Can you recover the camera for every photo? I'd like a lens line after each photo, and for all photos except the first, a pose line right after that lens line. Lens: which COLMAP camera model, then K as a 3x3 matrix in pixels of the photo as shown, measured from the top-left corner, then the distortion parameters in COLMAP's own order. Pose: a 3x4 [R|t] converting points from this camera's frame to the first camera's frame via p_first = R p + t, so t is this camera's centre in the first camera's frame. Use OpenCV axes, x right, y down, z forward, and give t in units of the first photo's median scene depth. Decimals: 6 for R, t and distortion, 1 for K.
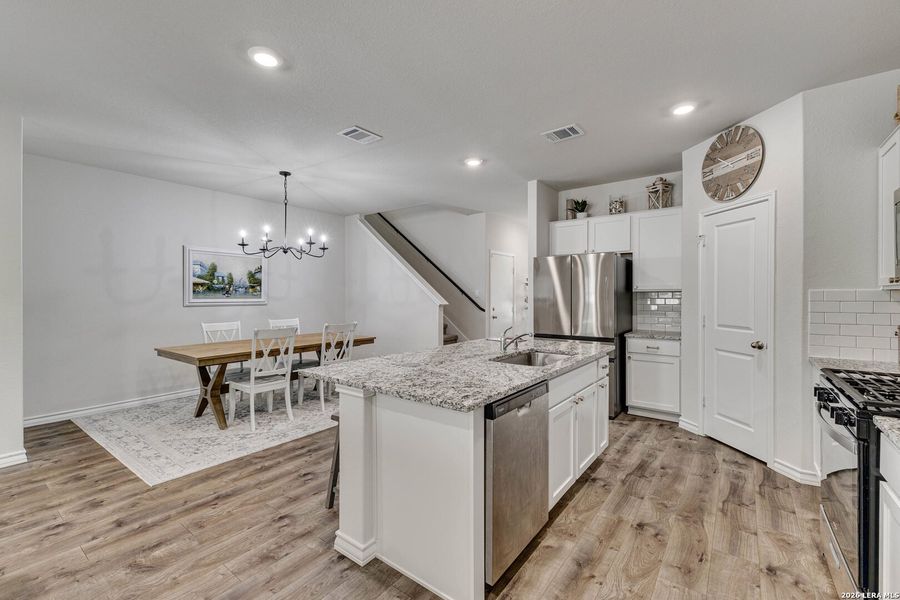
lens RADIAL K [[385.7, 0, 449.6], [0, 385.7, 294.1], [0, 0, 1]] dist [0.007730, -0.002118]
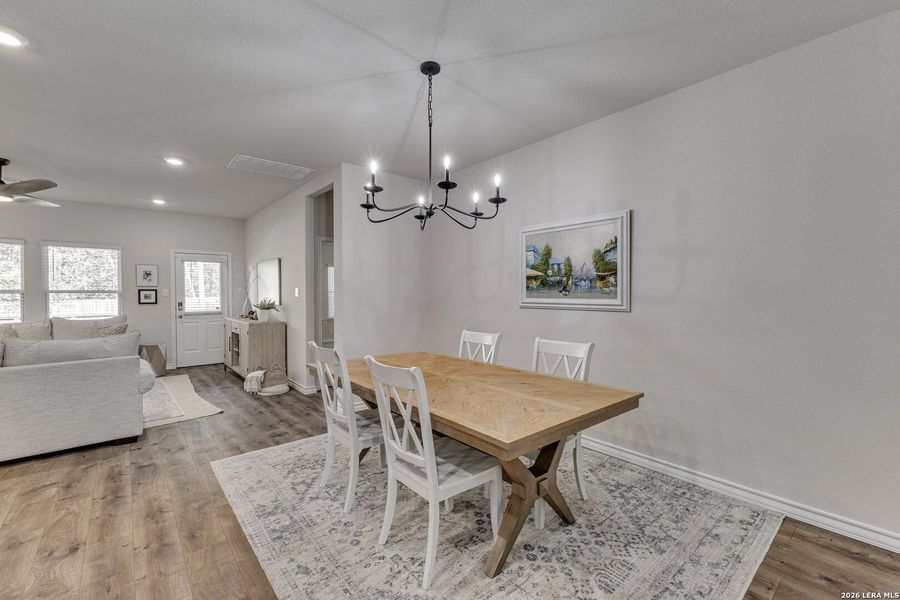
lens RADIAL K [[385.7, 0, 452.1], [0, 385.7, 297.9], [0, 0, 1]] dist [0.007730, -0.002118]
pose [[-0.219529, 0.018763, -0.975426, 0.094210], [0.005896, 0.999822, 0.017905, -0.001213], [0.975588, -0.001821, -0.219601, 1.077602]]
